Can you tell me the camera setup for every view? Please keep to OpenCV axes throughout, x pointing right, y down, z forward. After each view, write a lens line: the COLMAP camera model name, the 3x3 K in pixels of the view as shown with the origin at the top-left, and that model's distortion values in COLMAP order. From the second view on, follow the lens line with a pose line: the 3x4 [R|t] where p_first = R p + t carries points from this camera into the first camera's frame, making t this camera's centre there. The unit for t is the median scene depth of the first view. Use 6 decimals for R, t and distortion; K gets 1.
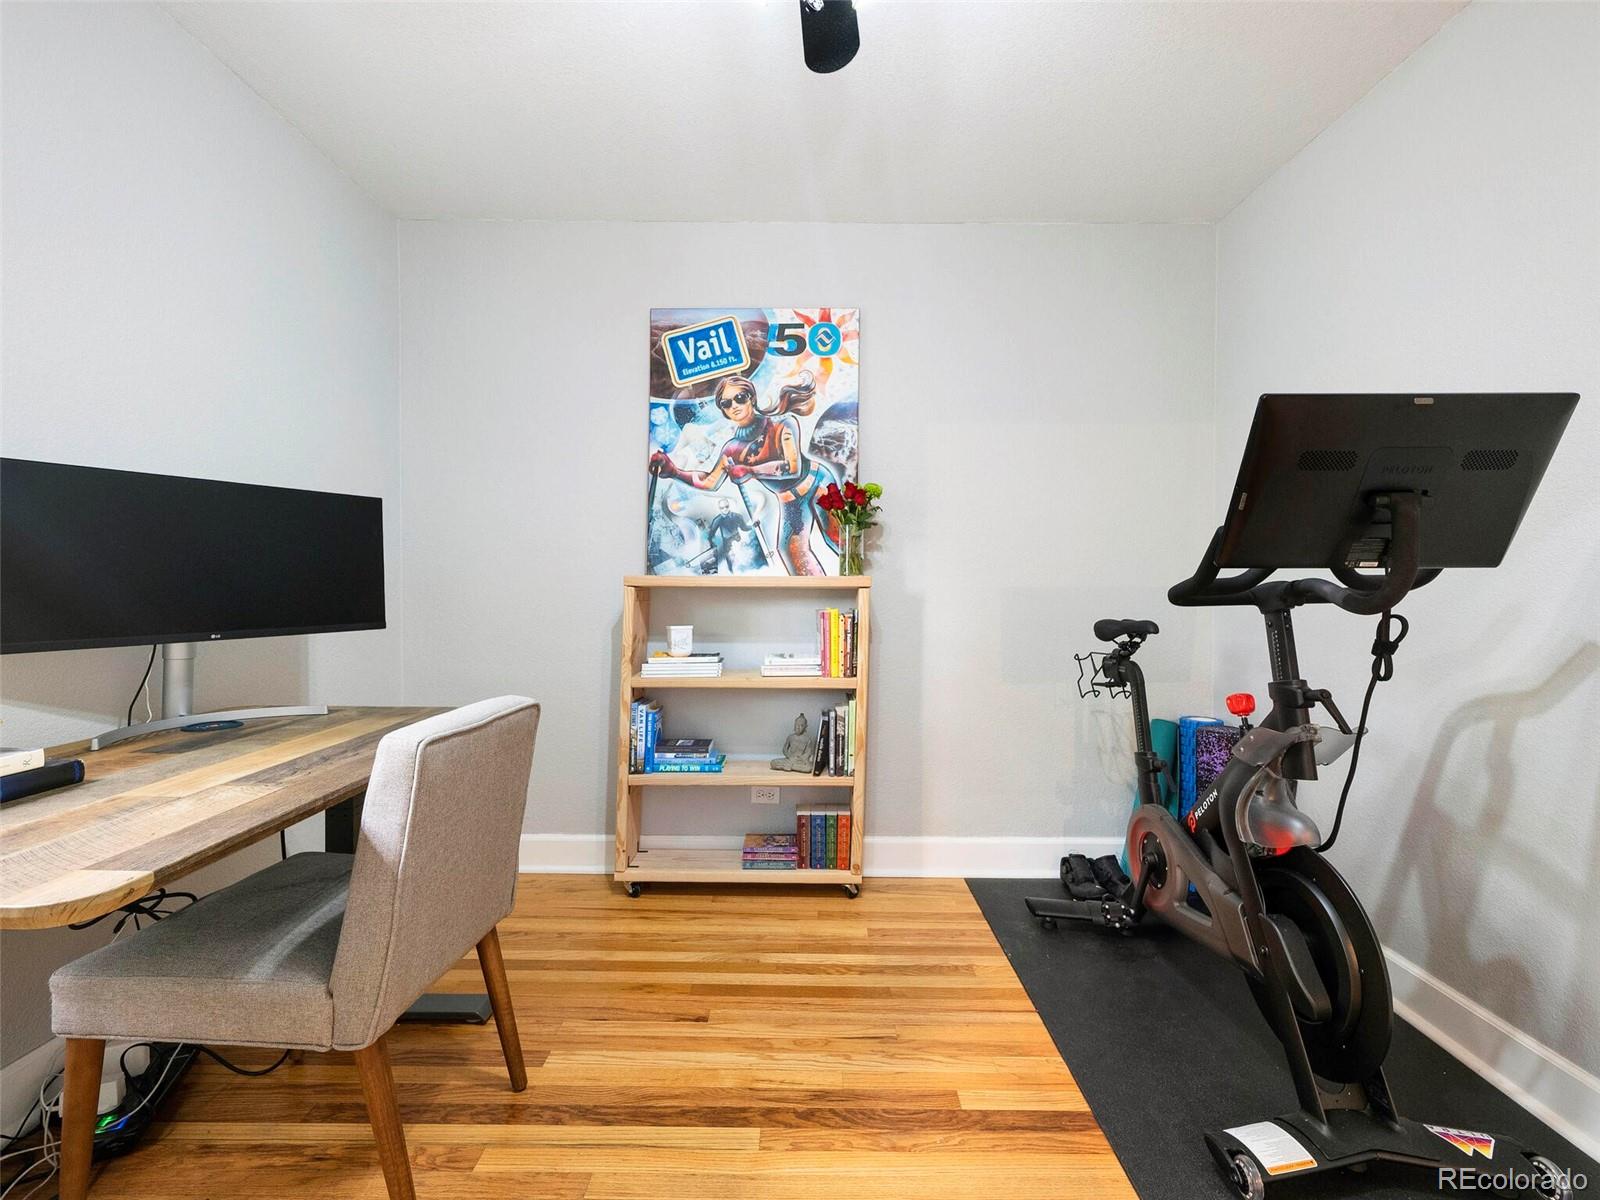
lens RADIAL K [[744.2, 0, 798.5], [0, 744.2, 597.1], [0, 0, 1]] dist [0.014214, -0.000791]
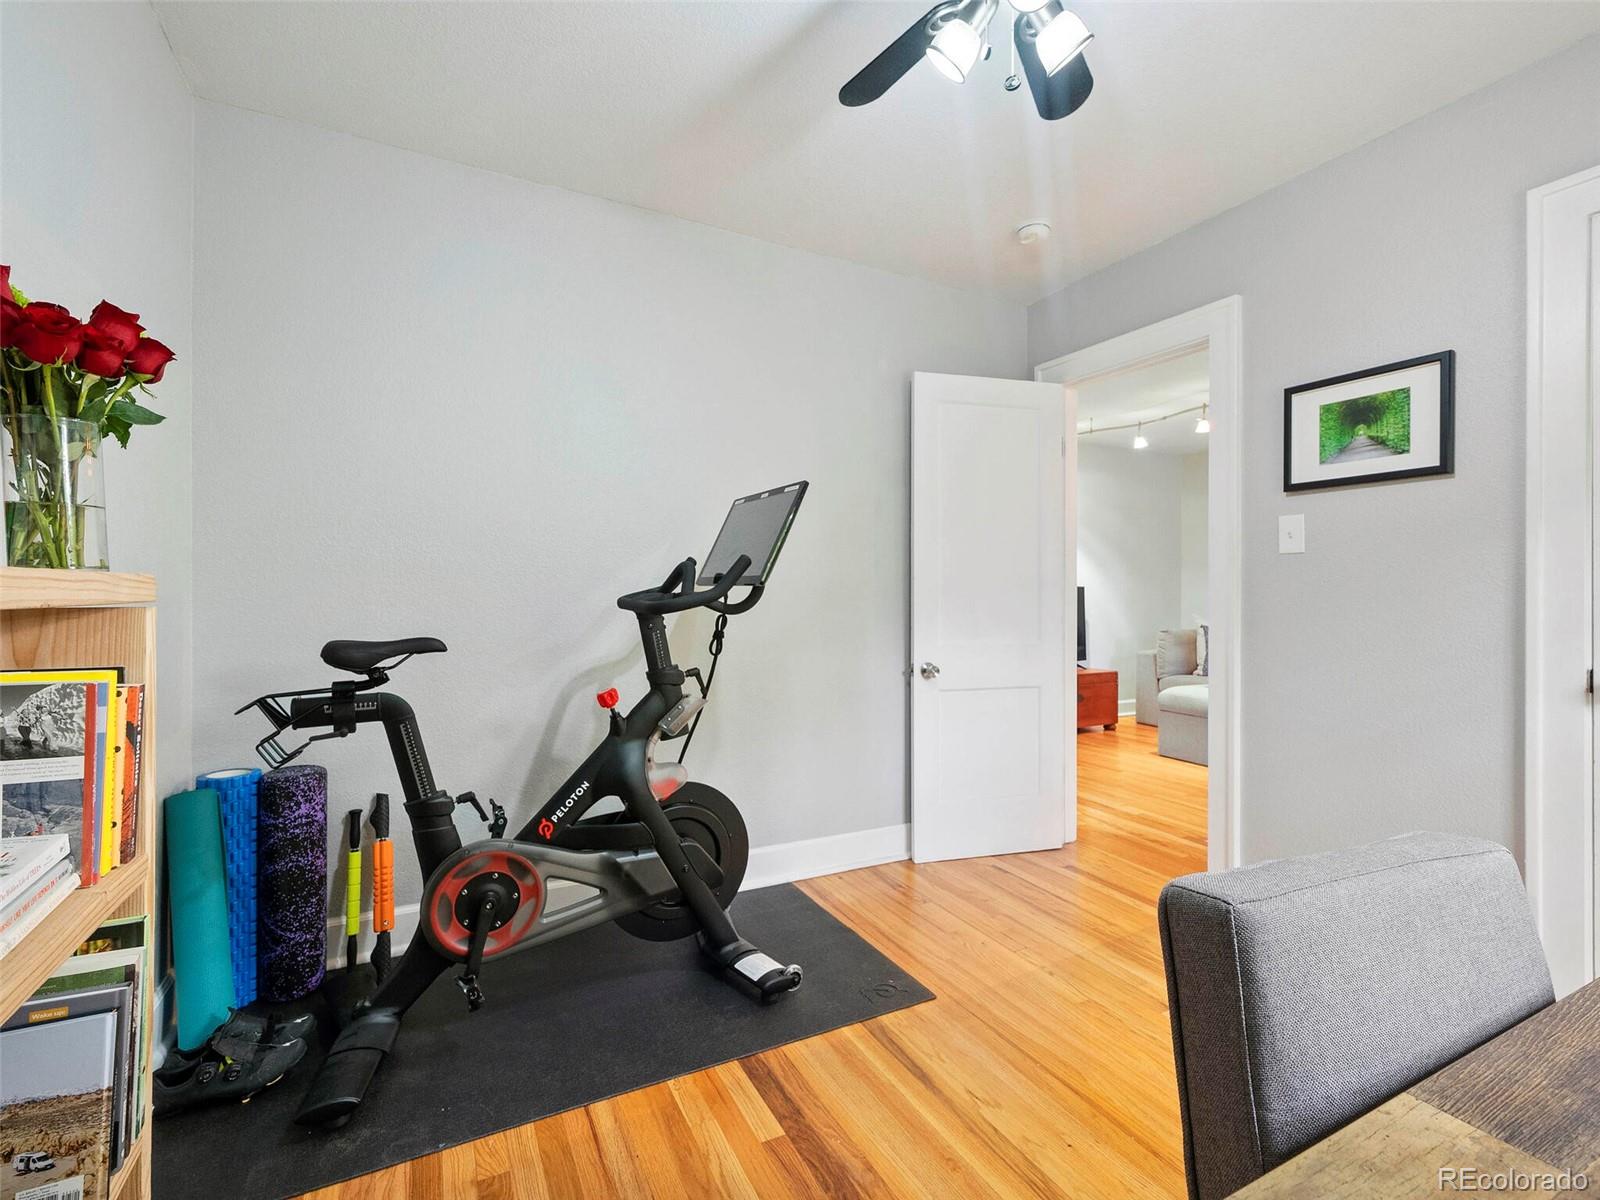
lens RADIAL K [[786.7, 0, 803.5], [0, 786.7, 612.3], [0, 0, 1]] dist [0.021334, -0.000026]
pose [[-0.498672, -0.023866, 0.866462, -0.403942], [0.002018, 0.999586, 0.028694, -0.013579], [-0.866788, 0.016057, -0.498418, 0.894819]]
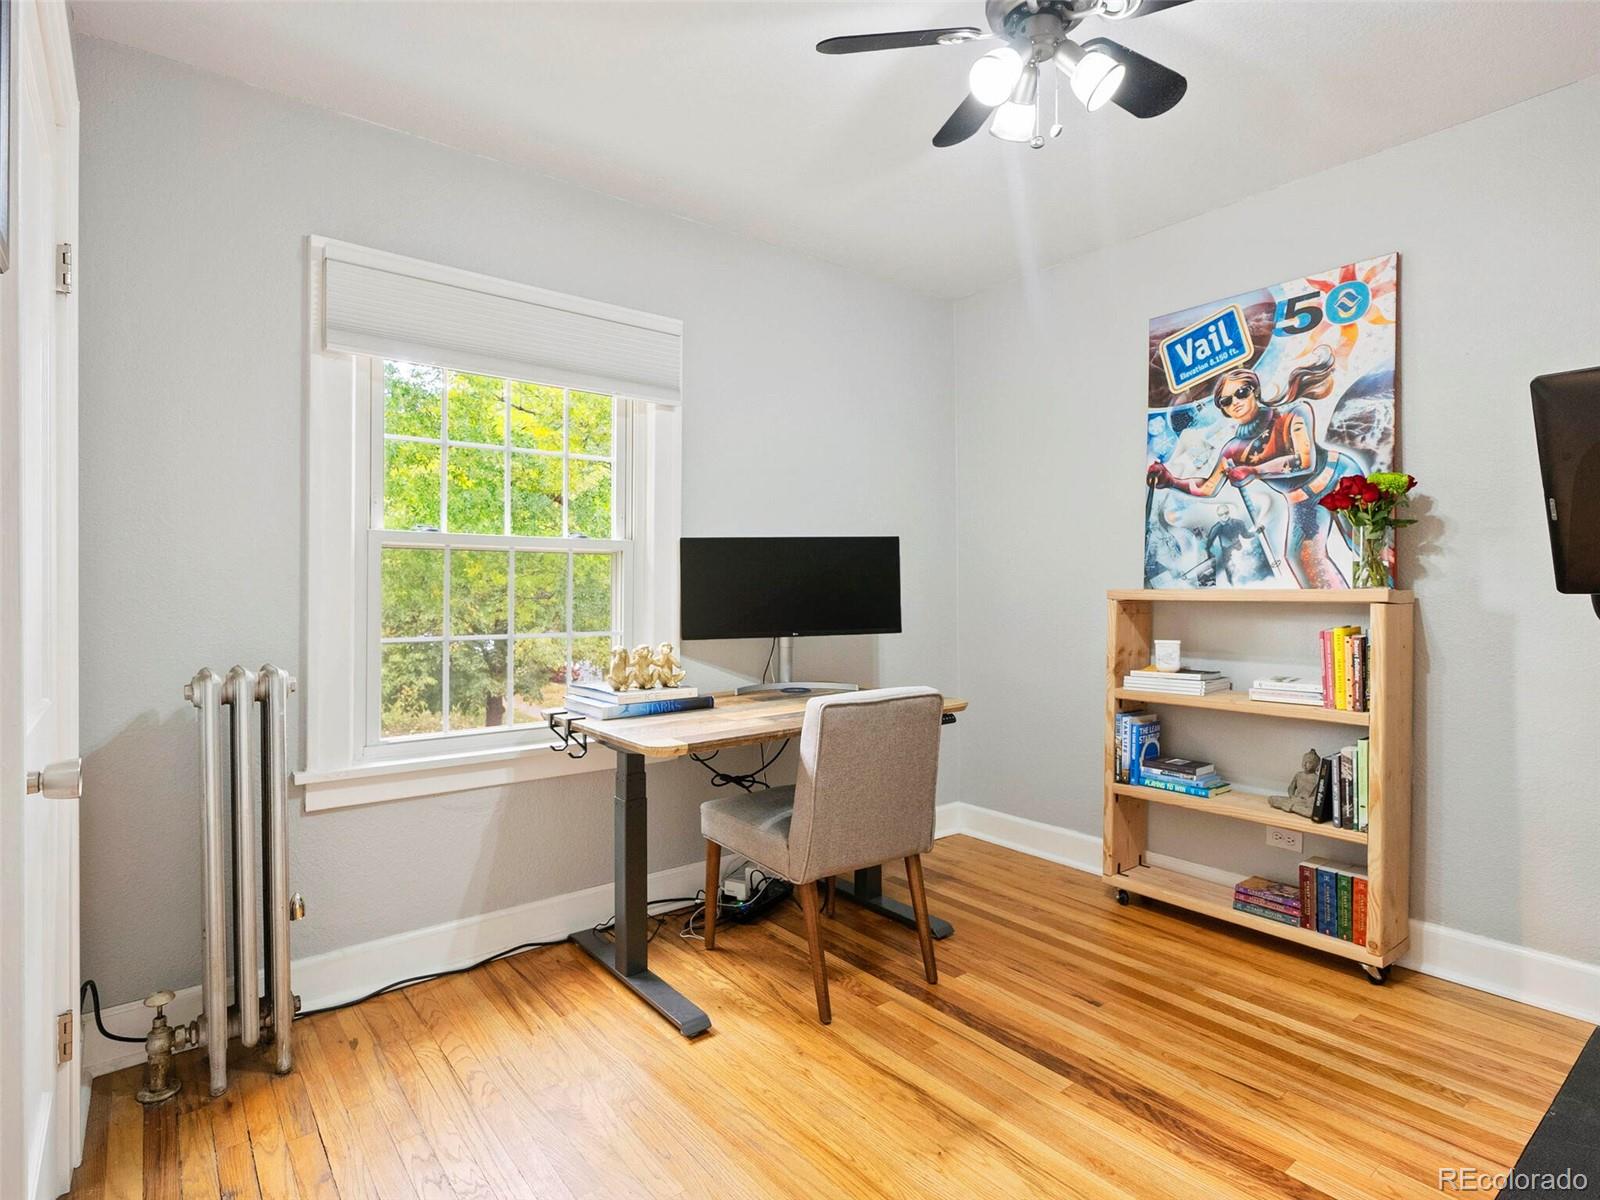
lens RADIAL K [[835.1, 0, 752.5], [0, 835.1, 594.1], [0, 0, 1]] dist [0.004186, 0.002154]
pose [[0.597710, -0.002889, -0.801707, 0.398952], [-0.001743, 0.999986, -0.004904, -0.015792], [0.801711, 0.004329, 0.597697, -0.091340]]
